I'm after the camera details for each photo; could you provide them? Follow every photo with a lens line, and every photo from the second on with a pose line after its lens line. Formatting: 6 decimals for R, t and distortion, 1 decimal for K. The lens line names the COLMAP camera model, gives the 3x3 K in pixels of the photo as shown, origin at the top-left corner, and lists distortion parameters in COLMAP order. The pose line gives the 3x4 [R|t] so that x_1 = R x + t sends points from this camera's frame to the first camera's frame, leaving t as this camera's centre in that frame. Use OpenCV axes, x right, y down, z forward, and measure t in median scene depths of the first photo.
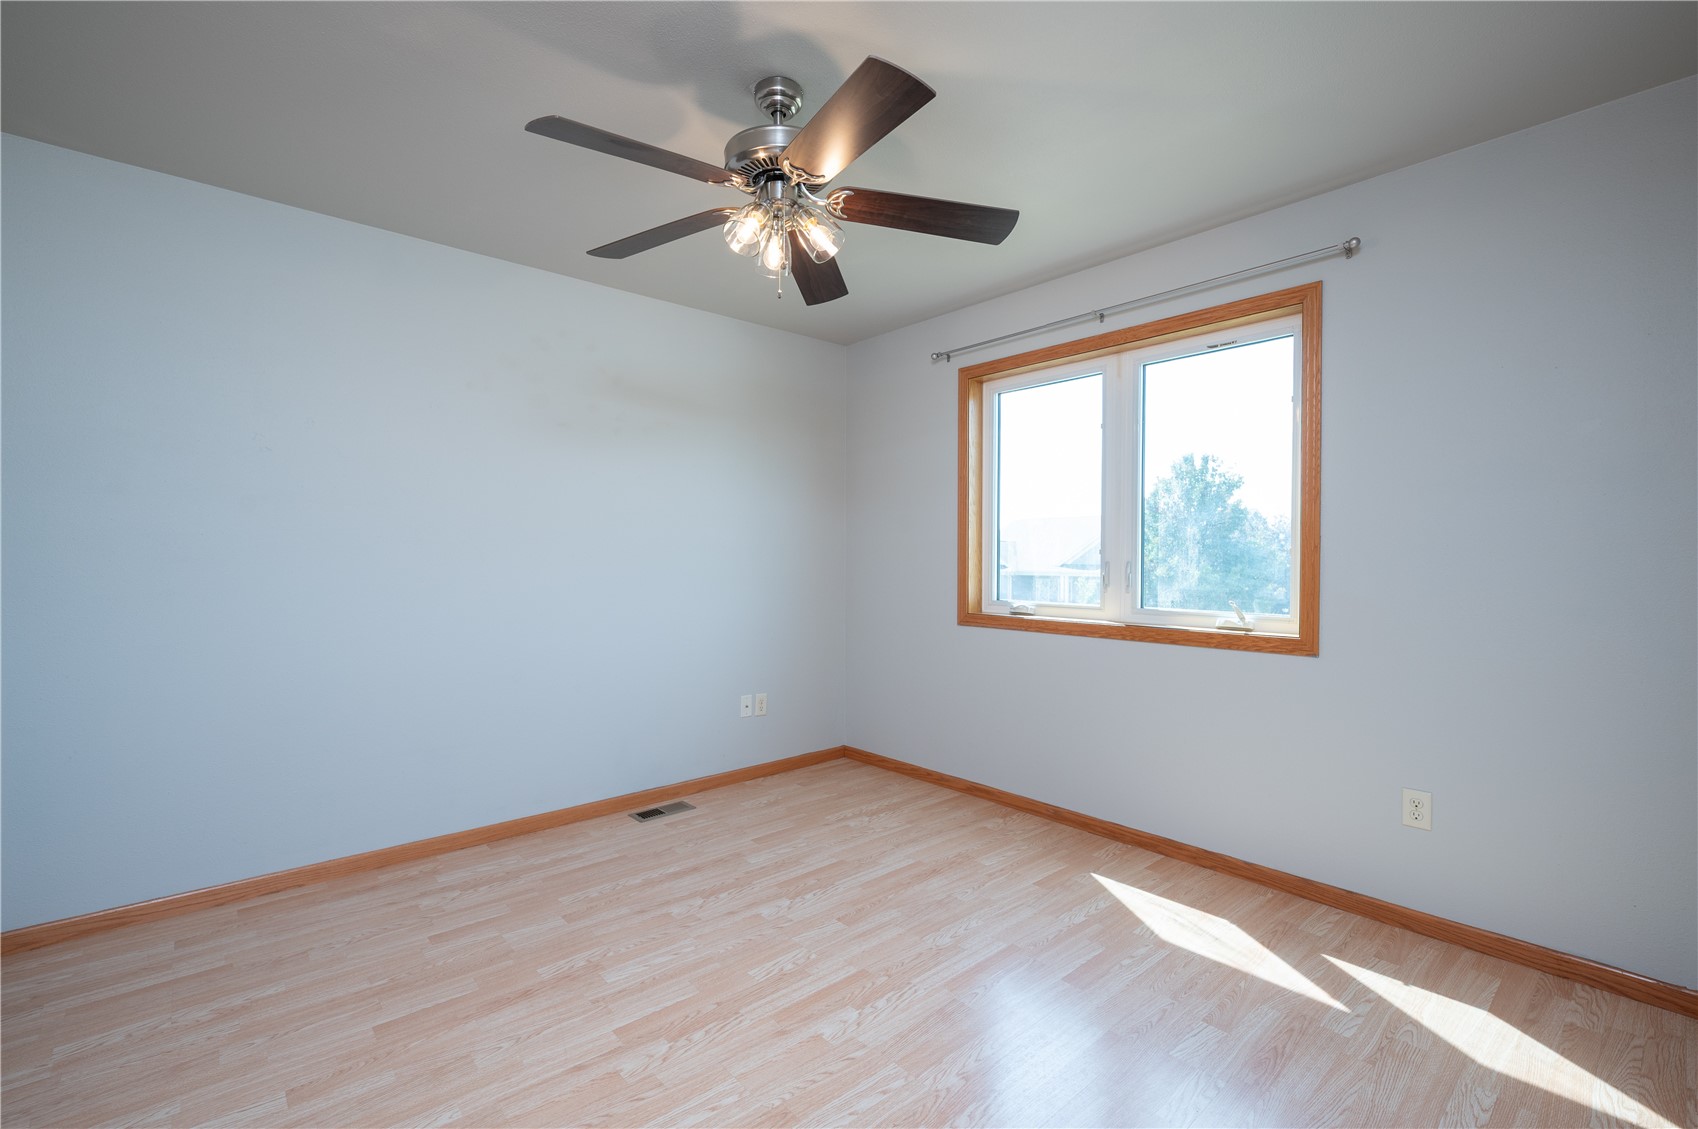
lens RADIAL K [[737.7, 0, 852.9], [0, 737.7, 570.1], [0, 0, 1]] dist [-0.022555, 0.000525]
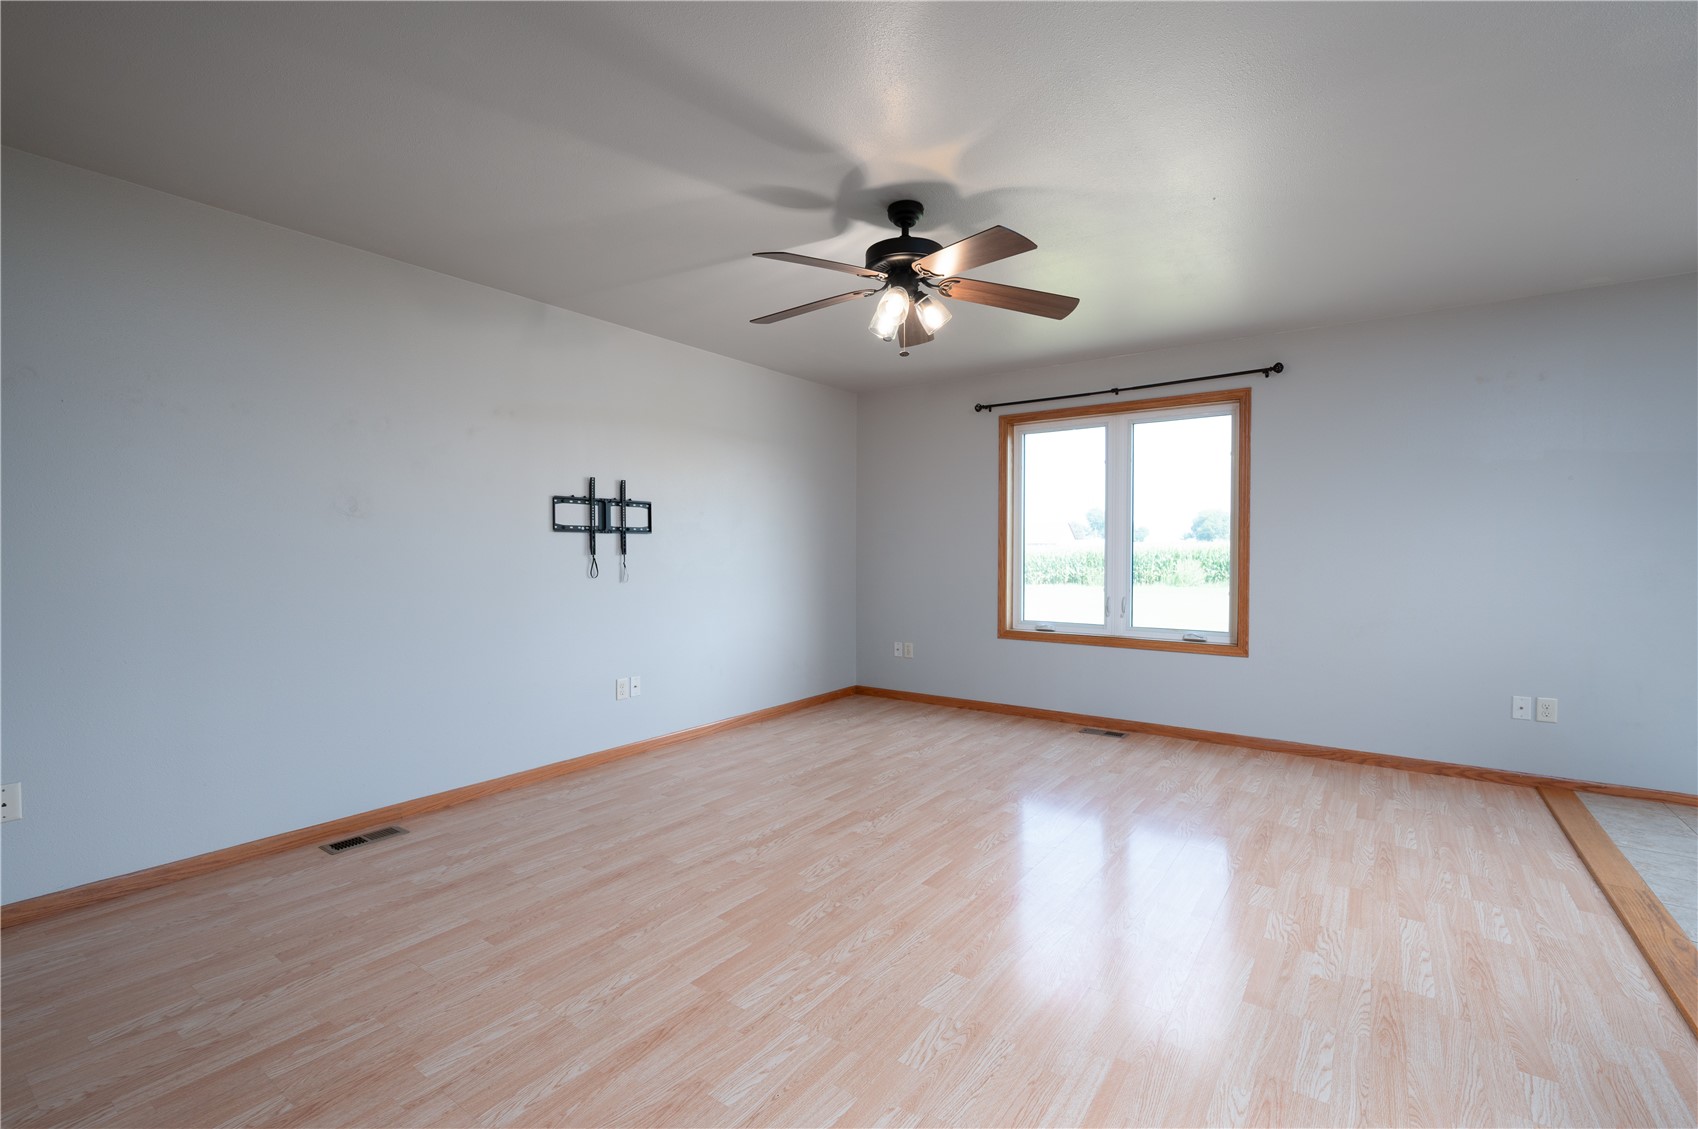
lens RADIAL K [[745.2, 0, 833.3], [0, 745.2, 558.2], [0, 0, 1]] dist [0.009501, -0.001330]
pose [[0.976381, 0.002961, 0.216035, -0.528126], [0.000857, 0.999845, -0.017578, 0.041656], [-0.216054, 0.017348, 0.976227, -0.405037]]
